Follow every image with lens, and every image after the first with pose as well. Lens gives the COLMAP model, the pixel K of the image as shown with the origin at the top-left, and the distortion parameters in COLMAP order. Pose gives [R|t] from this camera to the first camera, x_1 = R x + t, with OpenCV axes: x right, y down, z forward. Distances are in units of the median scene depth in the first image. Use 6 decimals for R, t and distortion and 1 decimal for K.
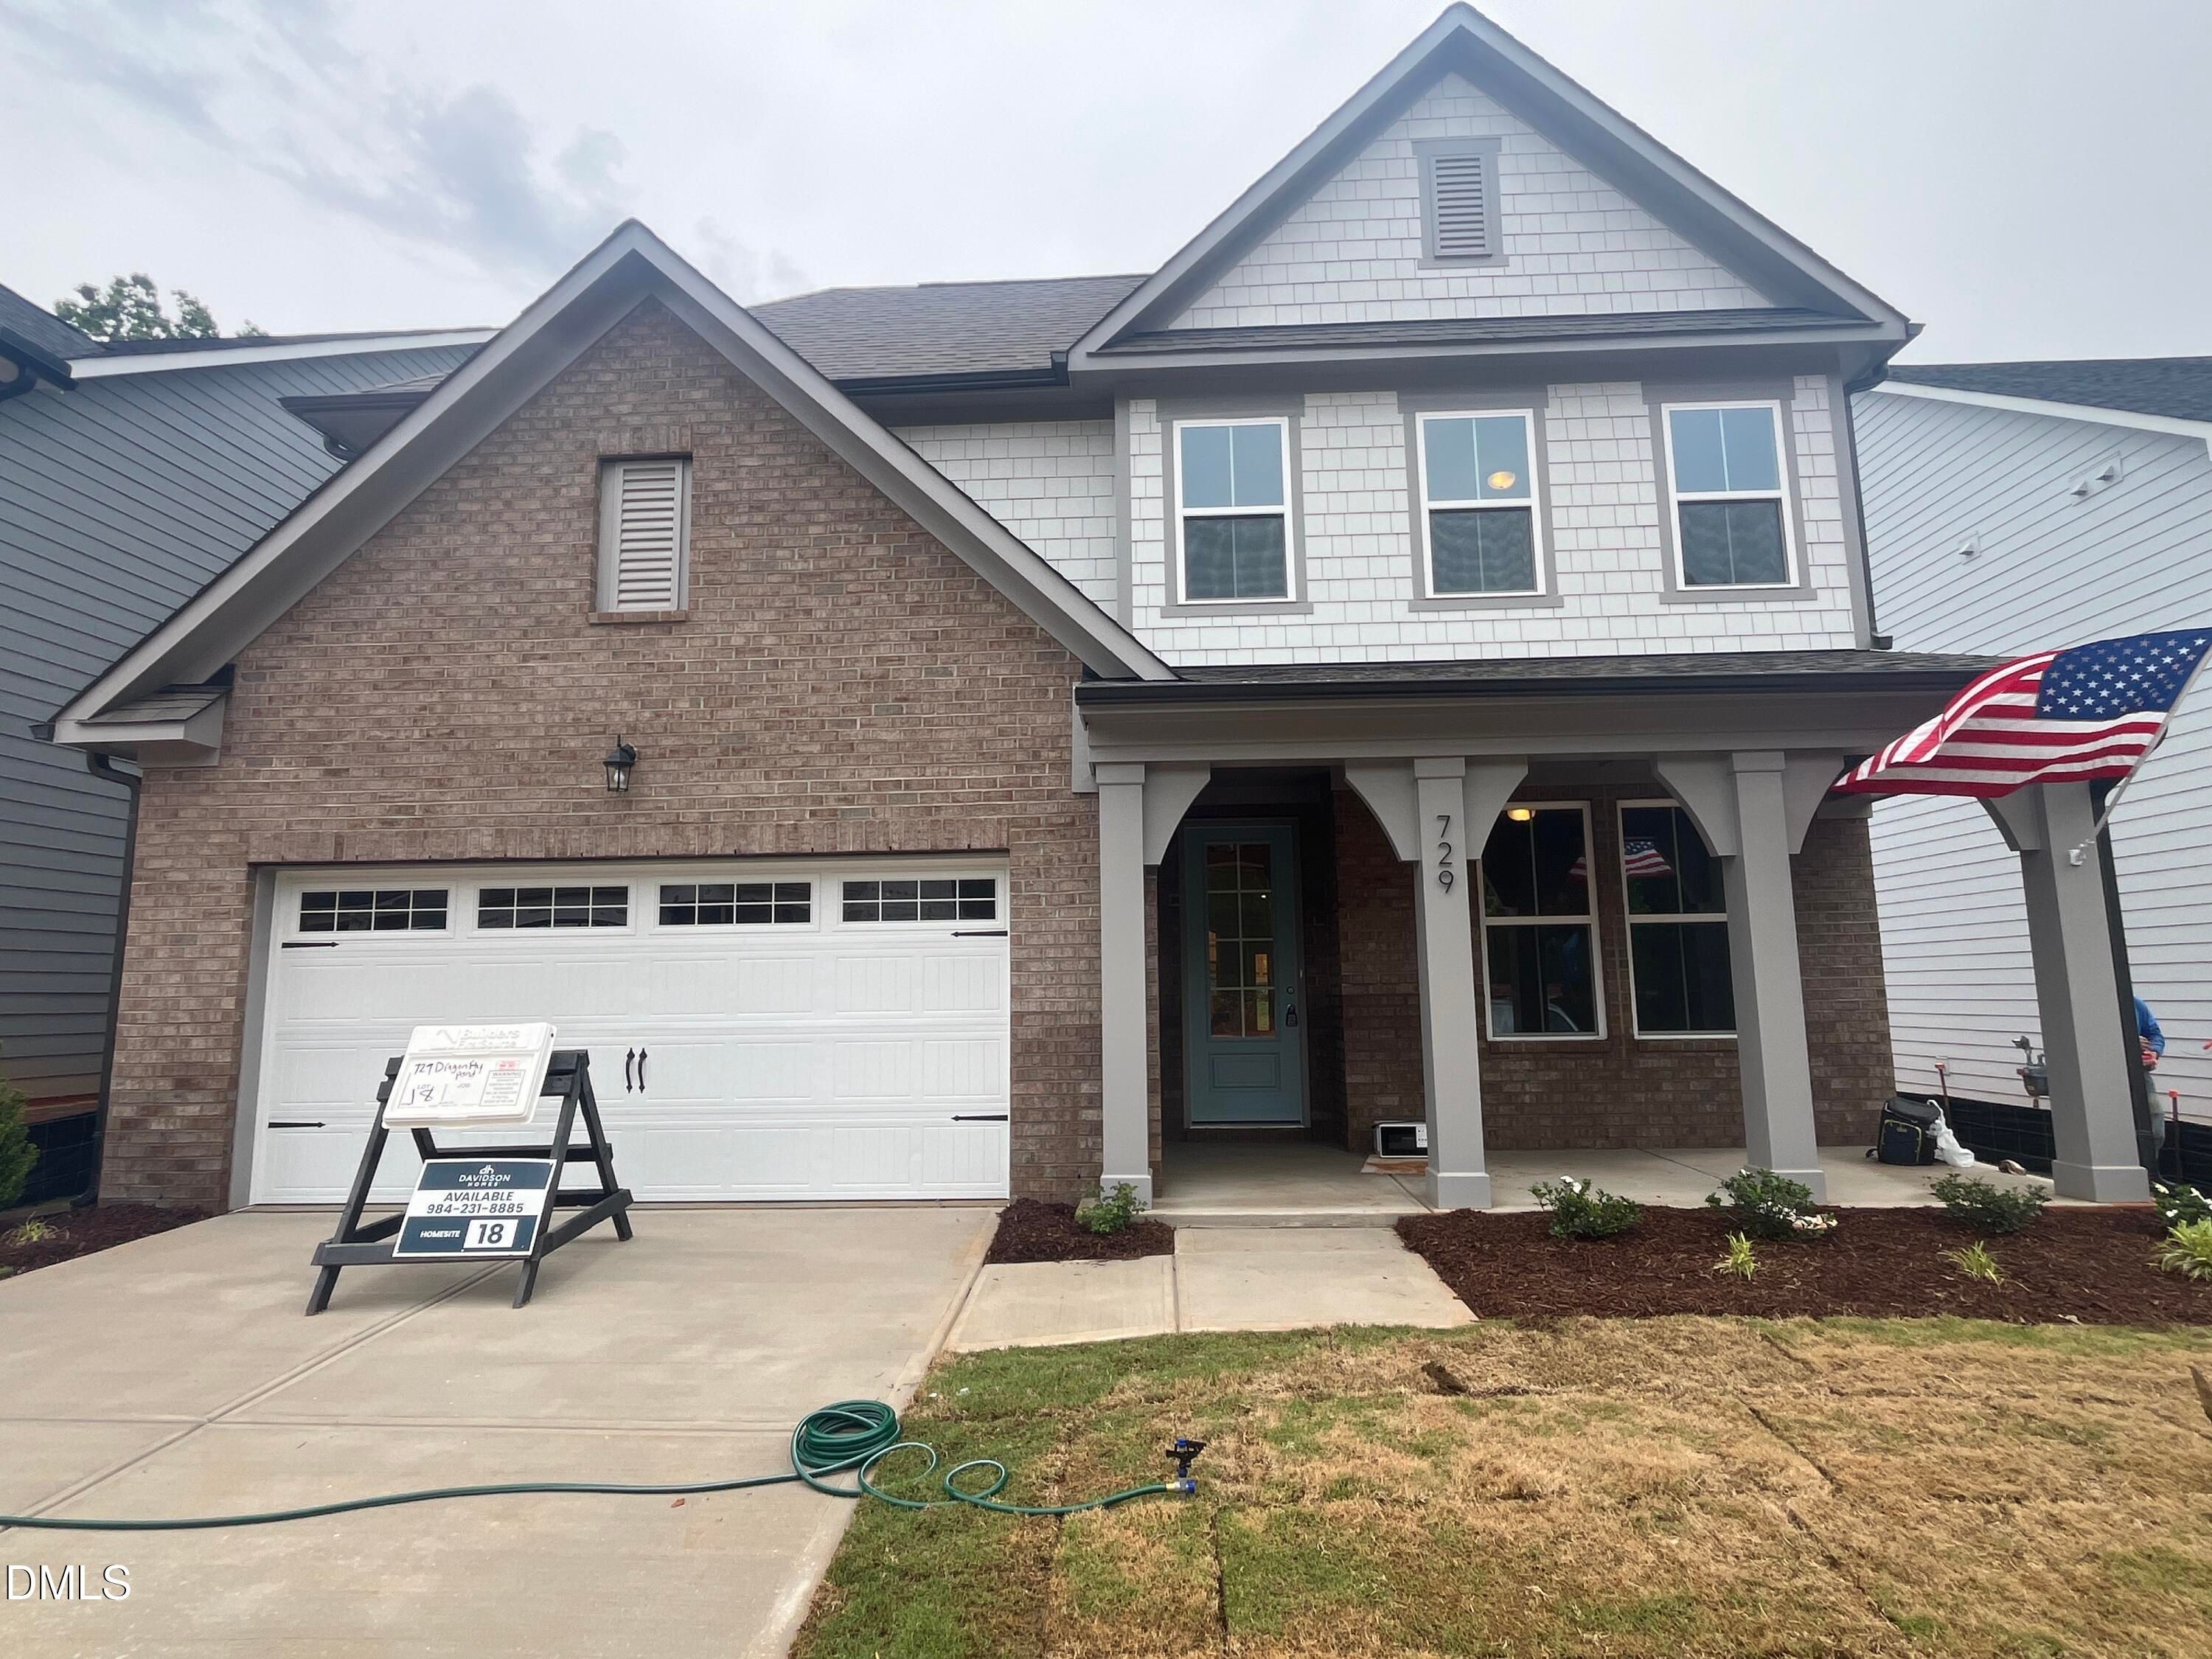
lens RADIAL K [[1109.7, 0, 1100.2], [0, 1109.7, 831.0], [0, 0, 1]] dist [0.003863, 0.001405]
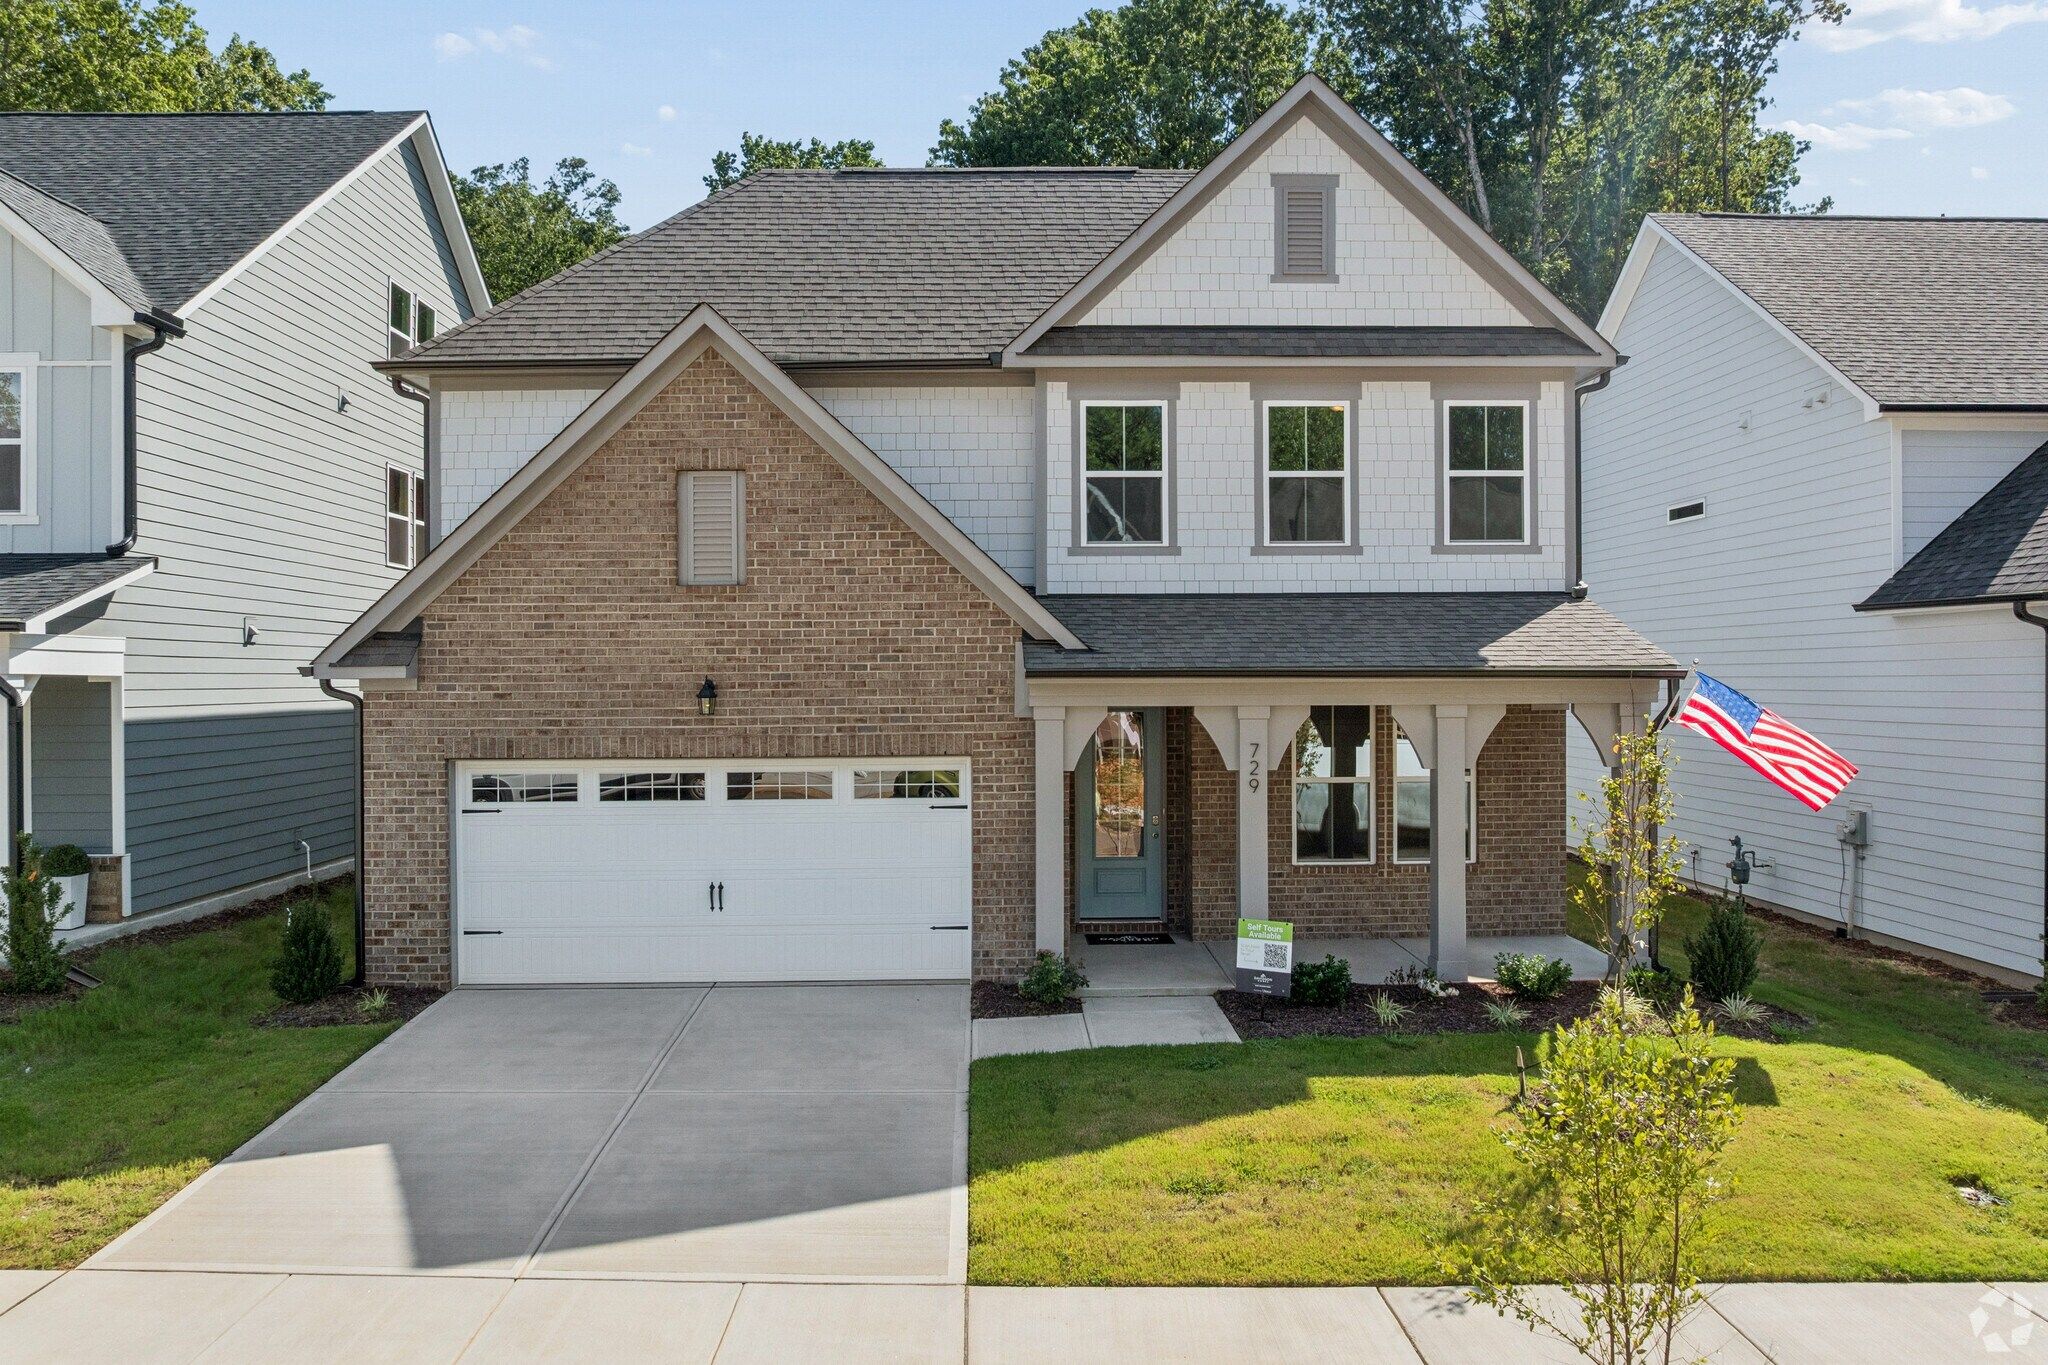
lens RADIAL K [[1482.8, 0, 1025.5], [0, 1482.8, 681.3], [0, 0, 1]] dist [-0.011912, -0.005048]
pose [[0.996814, 0.008866, 0.079262, -0.162848], [-0.020239, 0.989391, 0.143858, -0.356522], [-0.077146, -0.145004, 0.986419, -0.927567]]
